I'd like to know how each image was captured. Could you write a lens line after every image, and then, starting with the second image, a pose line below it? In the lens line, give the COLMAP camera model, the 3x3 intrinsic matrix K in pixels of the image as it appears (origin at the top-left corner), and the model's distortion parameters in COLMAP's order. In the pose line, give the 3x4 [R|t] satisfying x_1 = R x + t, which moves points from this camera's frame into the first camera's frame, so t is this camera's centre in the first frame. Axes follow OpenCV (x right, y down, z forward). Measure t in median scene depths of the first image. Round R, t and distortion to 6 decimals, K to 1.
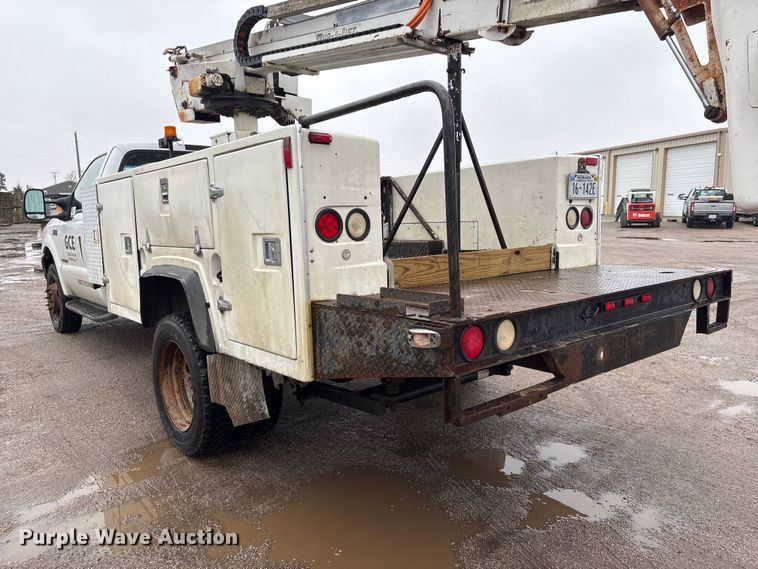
lens RADIAL K [[574.1, 0, 380.9], [0, 574.1, 279.4], [0, 0, 1]] dist [0.044324, -0.001029]
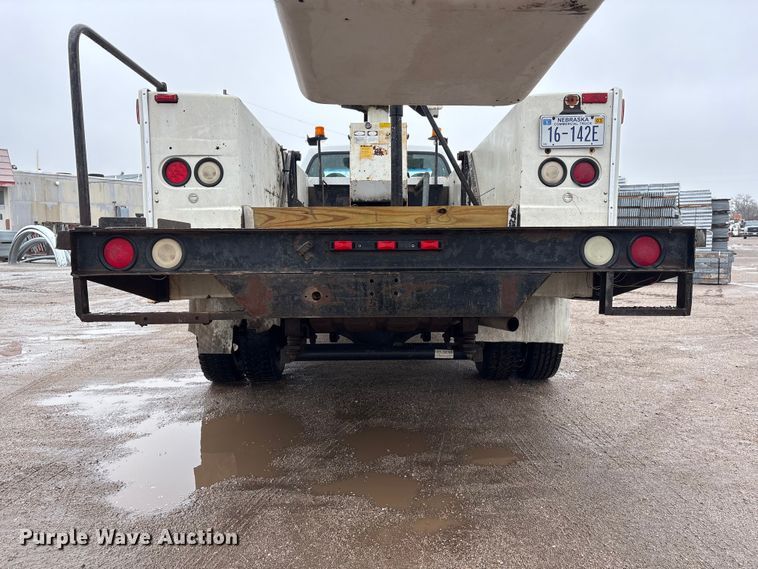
lens RADIAL K [[571.8, 0, 379.0], [0, 571.8, 284.5], [0, 0, 1]] dist [0.028029, 0.001082]
pose [[0.766700, 0.061066, -0.639095, 0.673348], [-0.082940, 0.996545, -0.004280, 0.071295], [0.636625, 0.056288, 0.769116, 0.256523]]
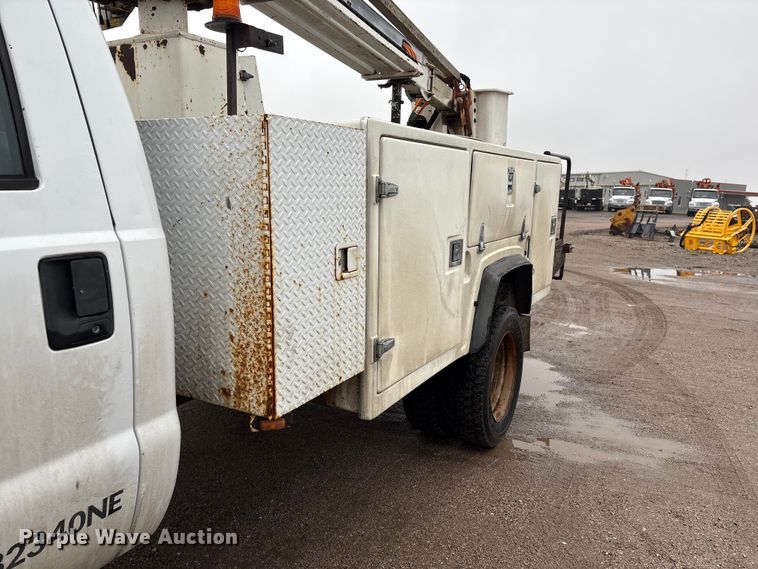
lens RADIAL K [[571.8, 0, 379.0], [0, 571.8, 284.5], [0, 0, 1]] dist [0.028029, 0.001082]
pose [[-0.357730, -0.137547, 0.923640, -1.114919], [0.091820, 0.979119, 0.181371, -0.164259], [-0.929300, 0.149690, -0.337631, 1.441573]]
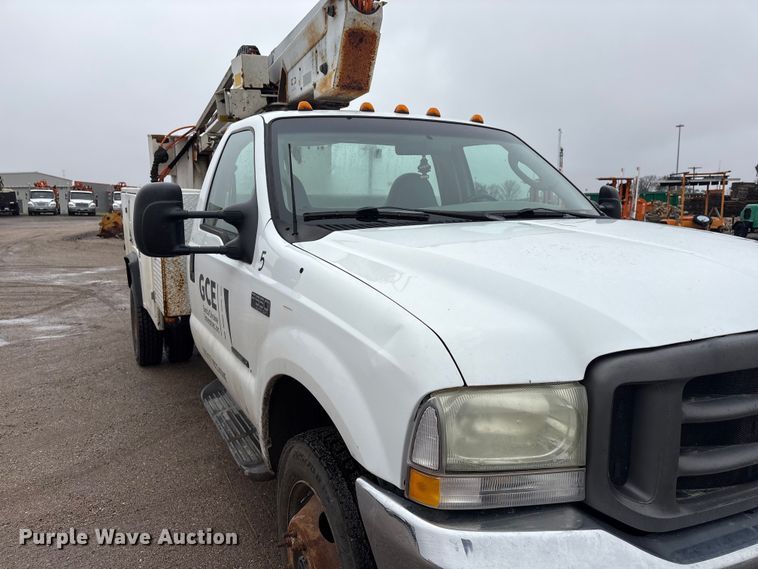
lens RADIAL K [[571.8, 0, 379.0], [0, 571.8, 284.5], [0, 0, 1]] dist [0.028029, 0.001082]
pose [[-0.973976, -0.013539, 0.226248, -0.819170], [0.045102, 0.966674, 0.252005, -0.355067], [-0.222120, 0.255651, -0.940907, 2.695174]]
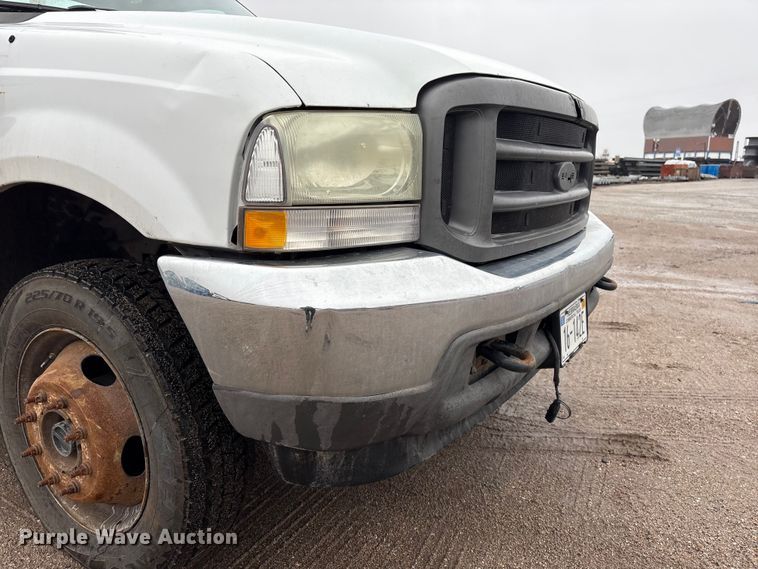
lens RADIAL K [[571.8, 0, 379.0], [0, 571.8, 284.5], [0, 0, 1]] dist [0.028029, 0.001082]
pose [[-0.951934, 0.066970, -0.298893, -0.735587], [-0.034177, 0.946489, 0.320921, -0.215619], [0.304391, 0.315711, -0.898706, 2.679229]]
